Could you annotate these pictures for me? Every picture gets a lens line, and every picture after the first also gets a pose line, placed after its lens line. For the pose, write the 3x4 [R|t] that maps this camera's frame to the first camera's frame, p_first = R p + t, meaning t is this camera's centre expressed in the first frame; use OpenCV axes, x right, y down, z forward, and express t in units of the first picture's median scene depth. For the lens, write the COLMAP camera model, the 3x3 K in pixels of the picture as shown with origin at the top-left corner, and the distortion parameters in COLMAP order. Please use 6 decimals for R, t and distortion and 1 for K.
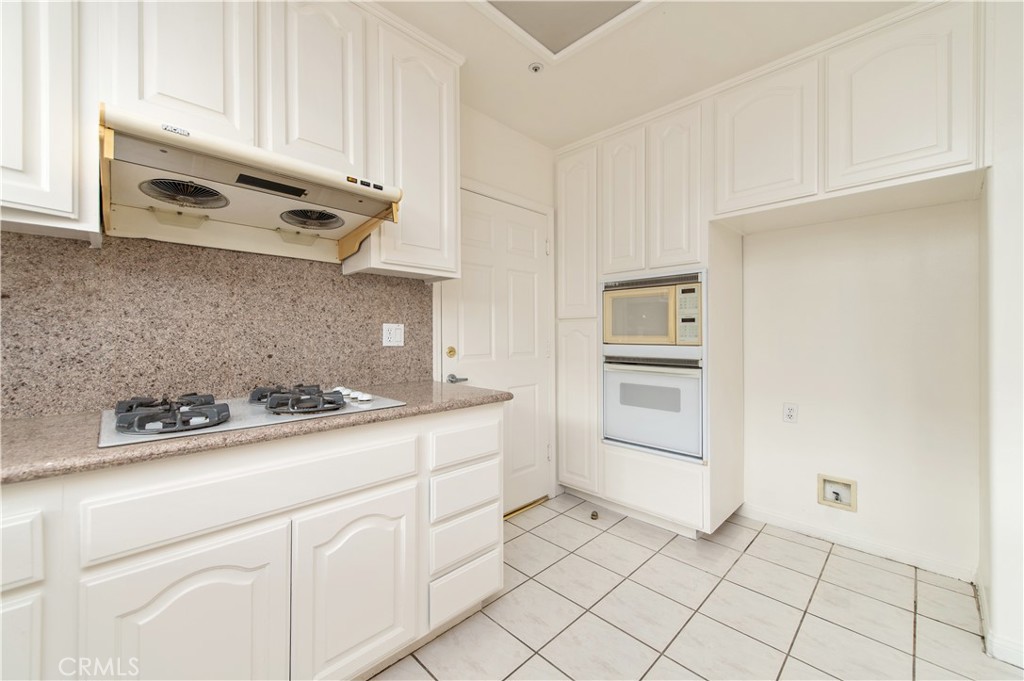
lens RADIAL K [[400.1, 0, 506.8], [0, 400.1, 334.4], [0, 0, 1]] dist [0.012406, -0.003408]
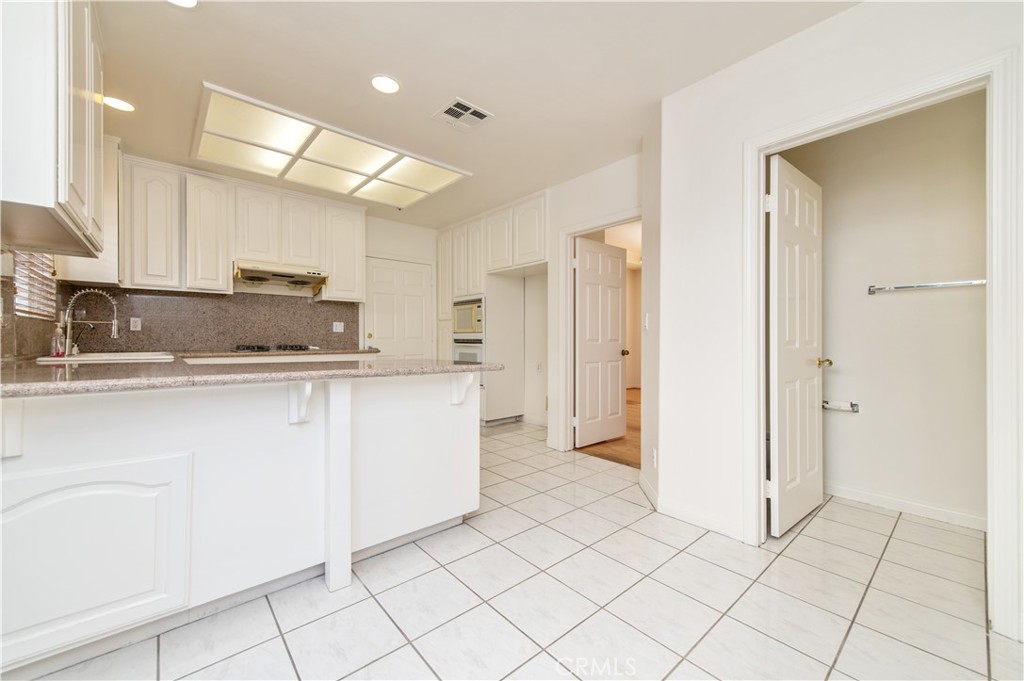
lens RADIAL K [[400.1, 0, 509.8], [0, 400.1, 337.9], [0, 0, 1]] dist [0.012406, -0.003408]
pose [[0.998342, -0.001437, -0.057537, 0.800542], [0.001325, 0.999997, -0.001994, 0.066842], [0.057540, 0.001914, 0.998341, -1.189443]]
